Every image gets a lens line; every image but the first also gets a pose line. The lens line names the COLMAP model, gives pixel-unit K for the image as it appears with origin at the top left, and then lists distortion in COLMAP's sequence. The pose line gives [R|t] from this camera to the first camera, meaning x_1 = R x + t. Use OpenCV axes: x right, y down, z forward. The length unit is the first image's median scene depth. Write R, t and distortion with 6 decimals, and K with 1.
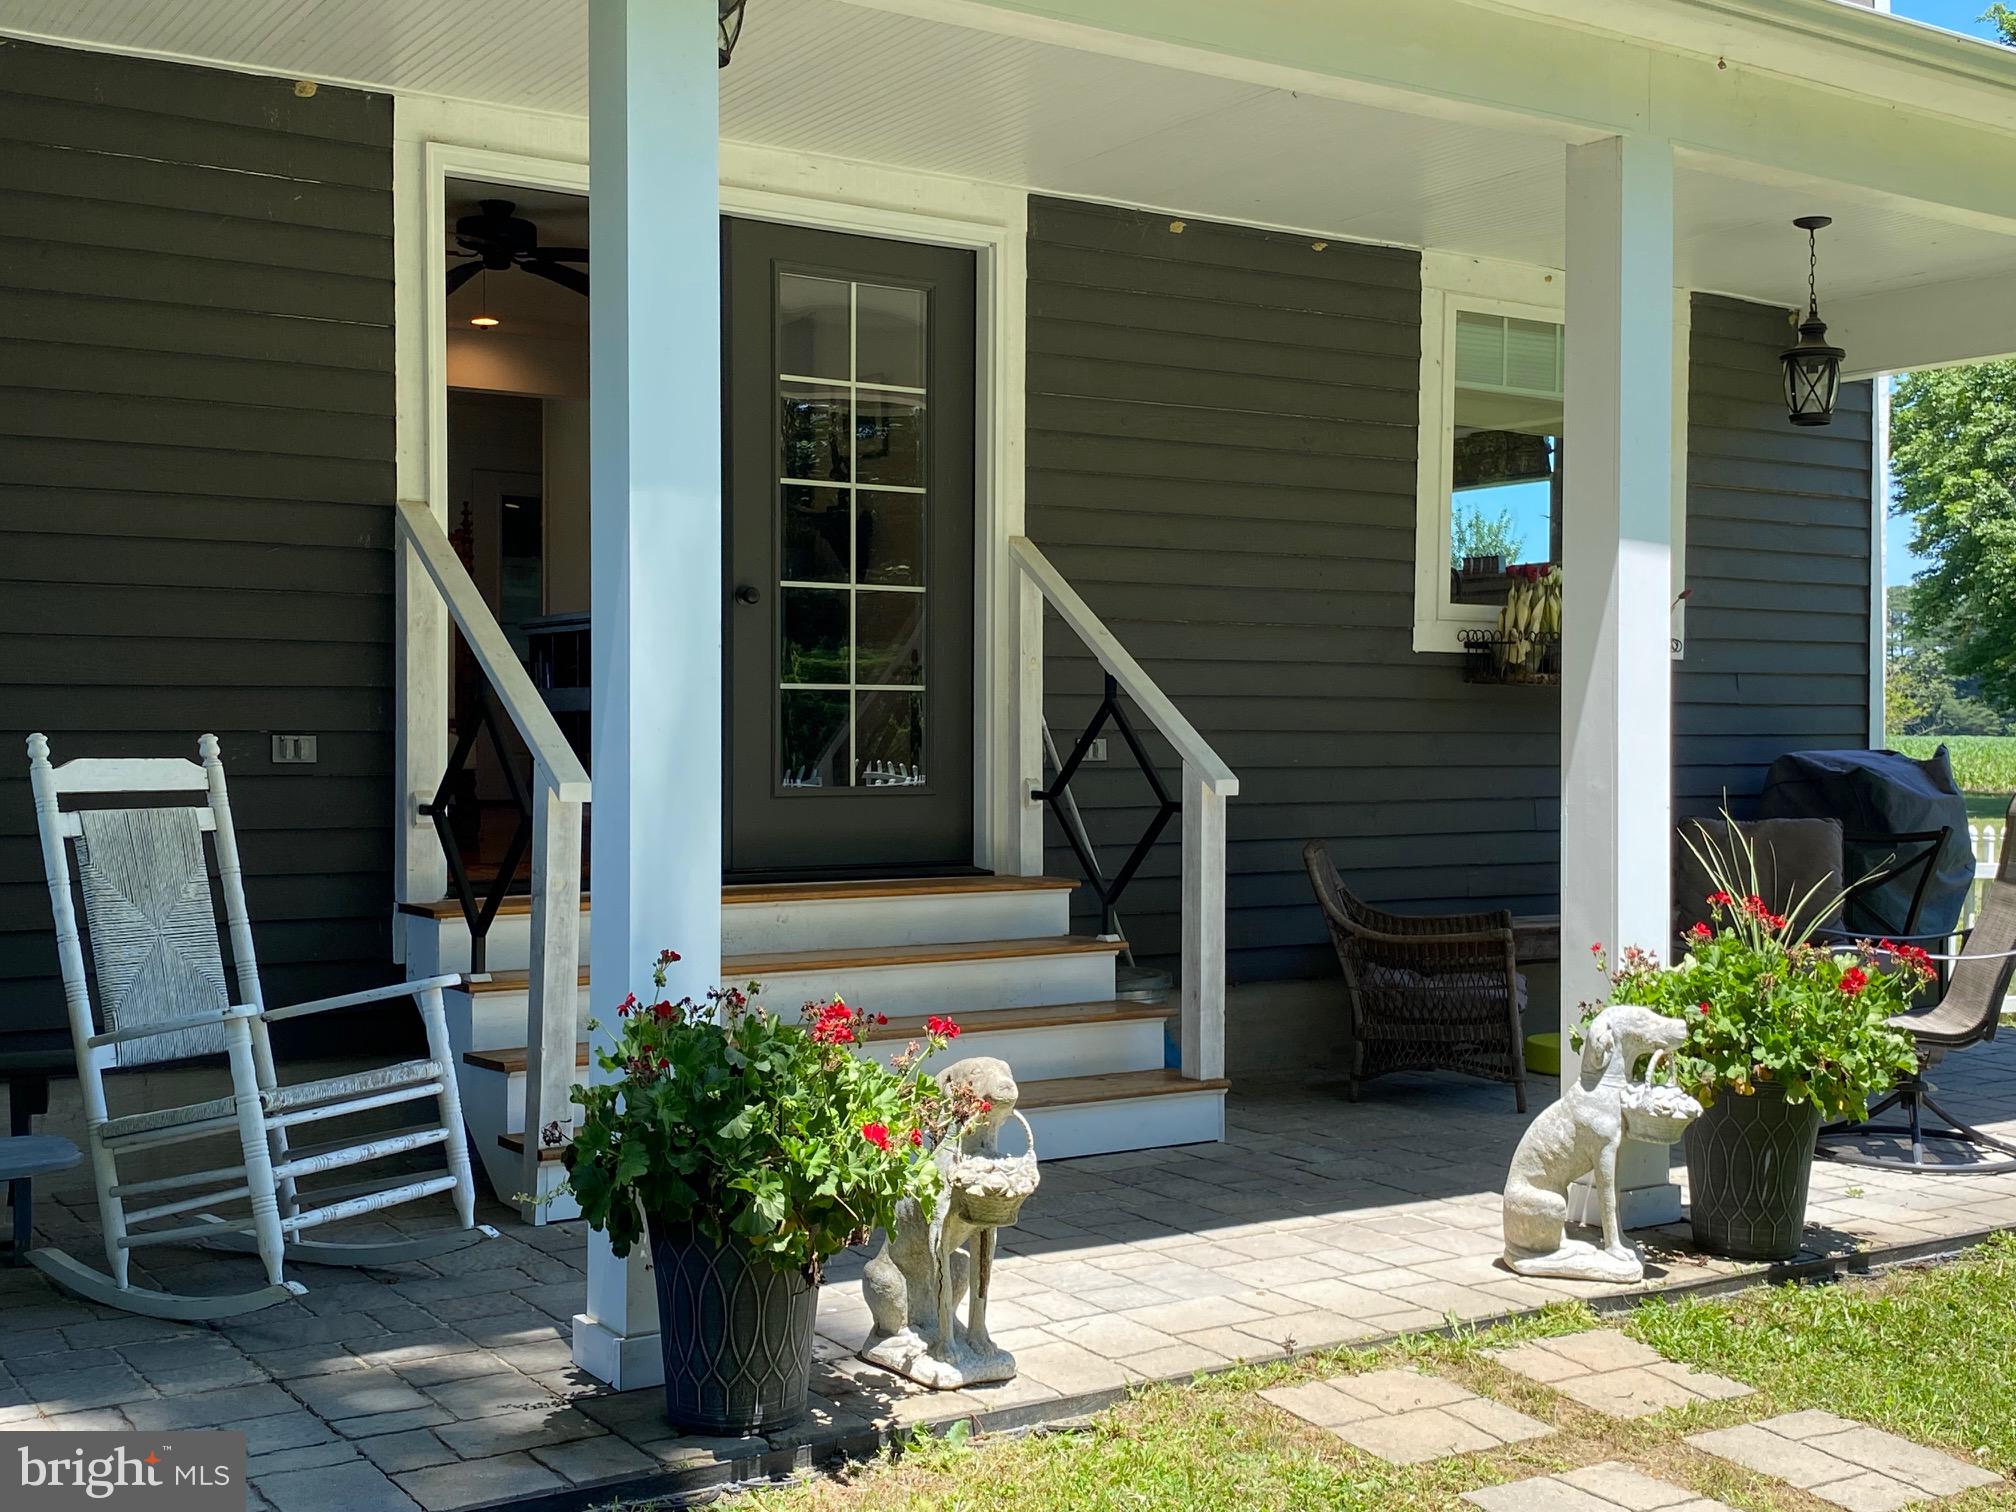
lens RADIAL K [[2293.8, 0, 1007.5], [0, 2293.8, 747.6], [0, 0, 1]] dist [0.007067, 0.000000]
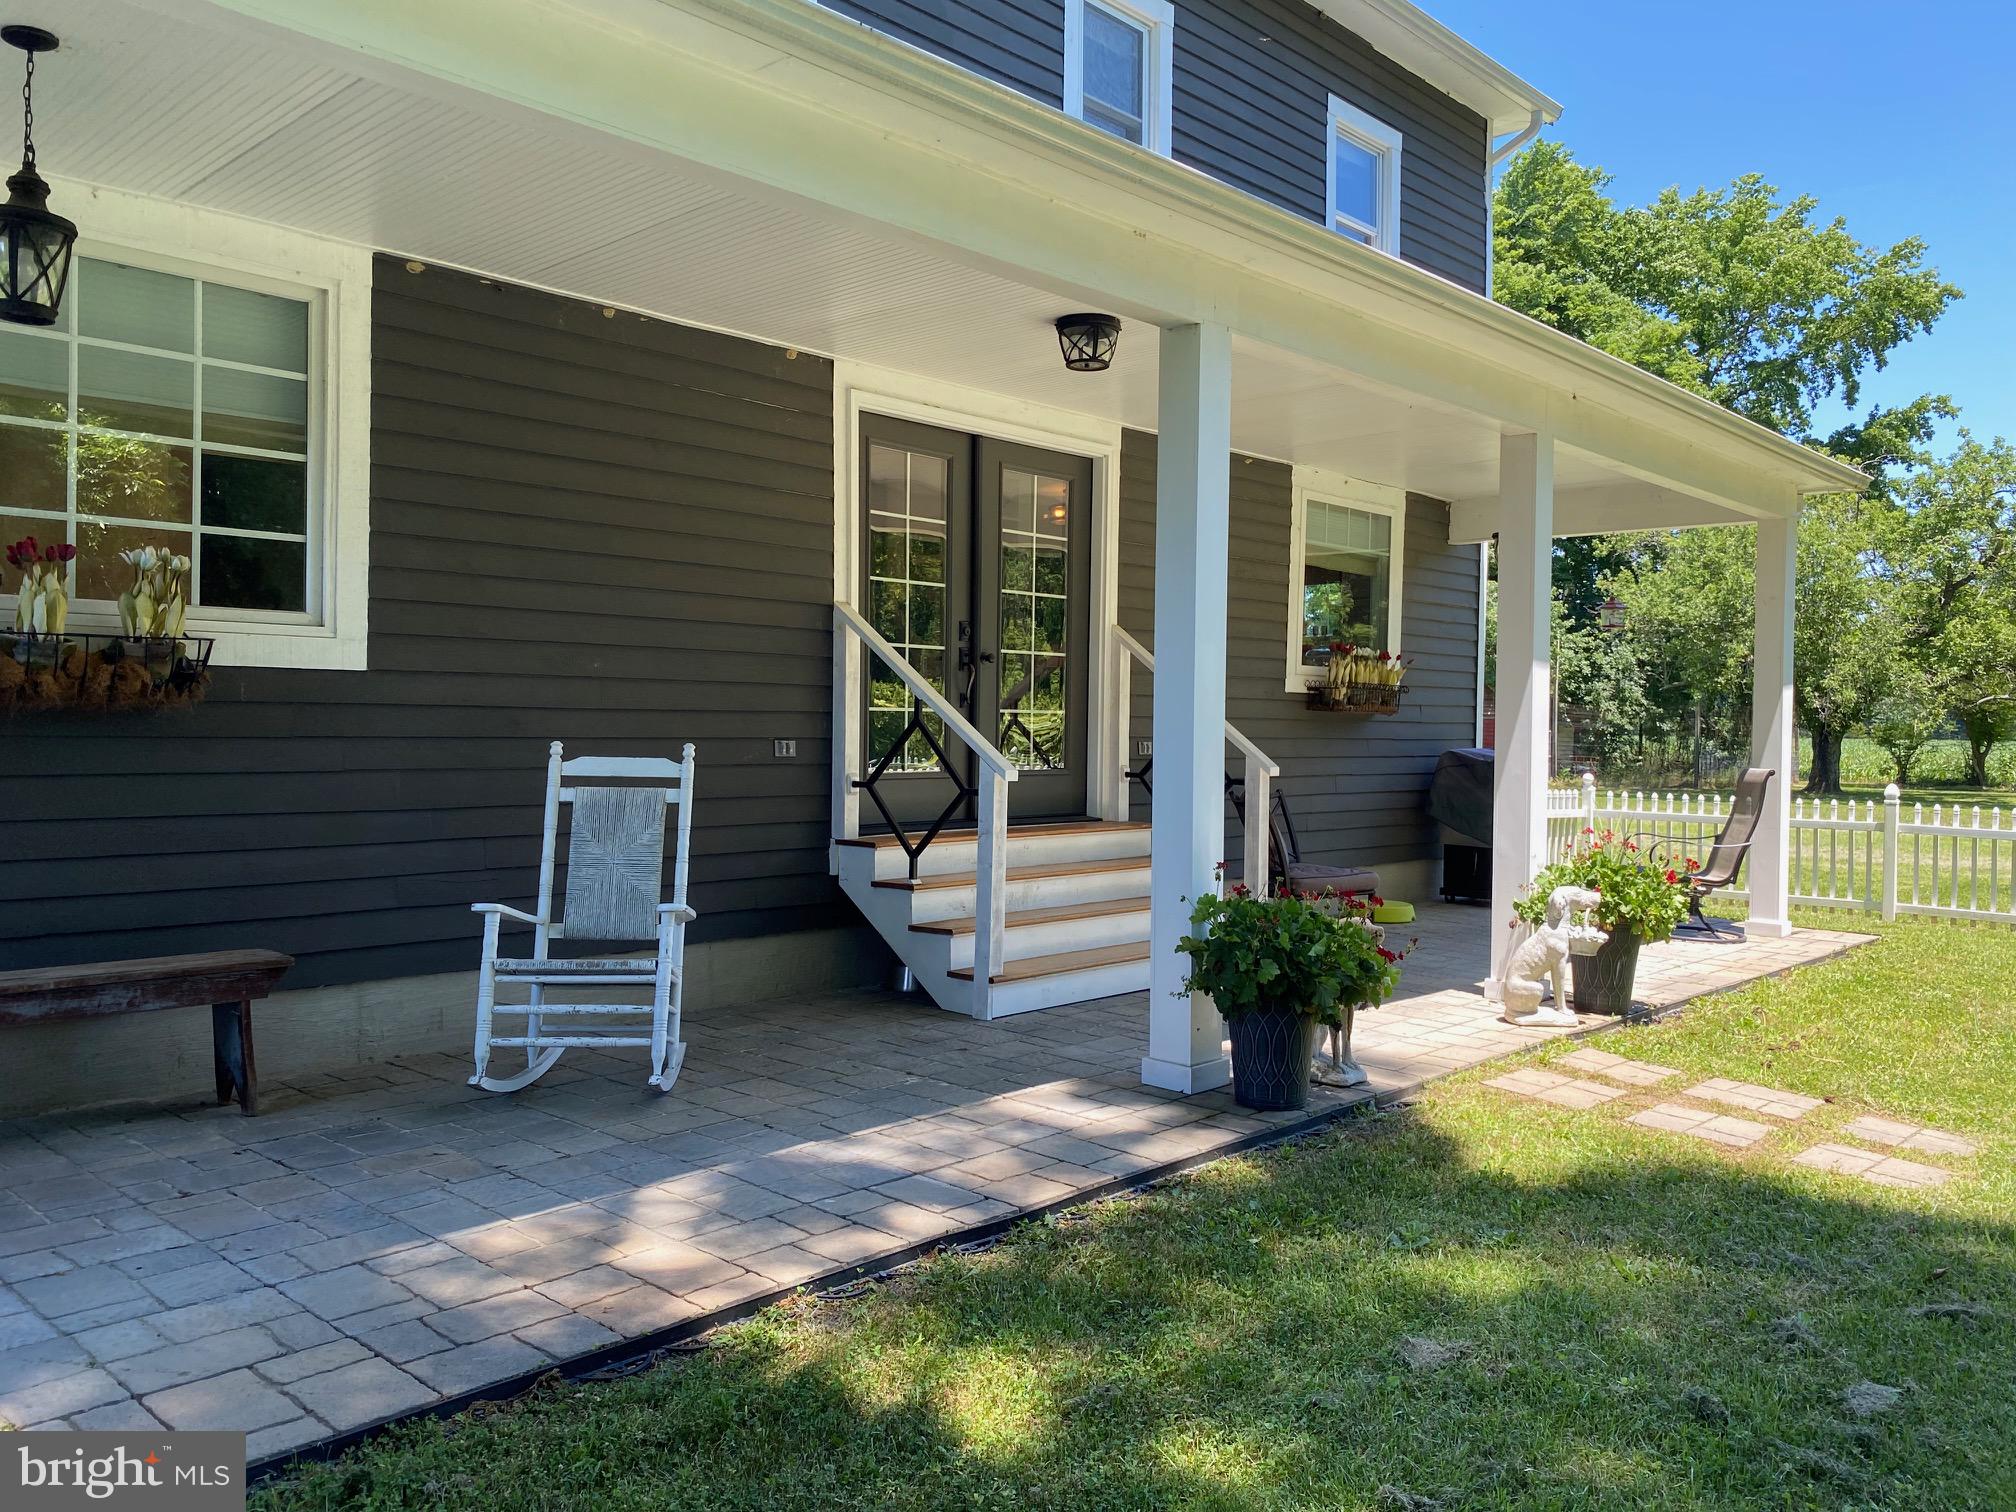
lens RADIAL K [[1543.5, 0, 1008.2], [0, 1543.5, 759.3], [0, 0, 1]] dist [0.017515, -0.001075]
pose [[0.970935, 0.003424, 0.239317, -0.412610], [-0.007647, 0.999831, 0.016718, -0.011578], [-0.239219, -0.018062, 0.970798, -0.134289]]
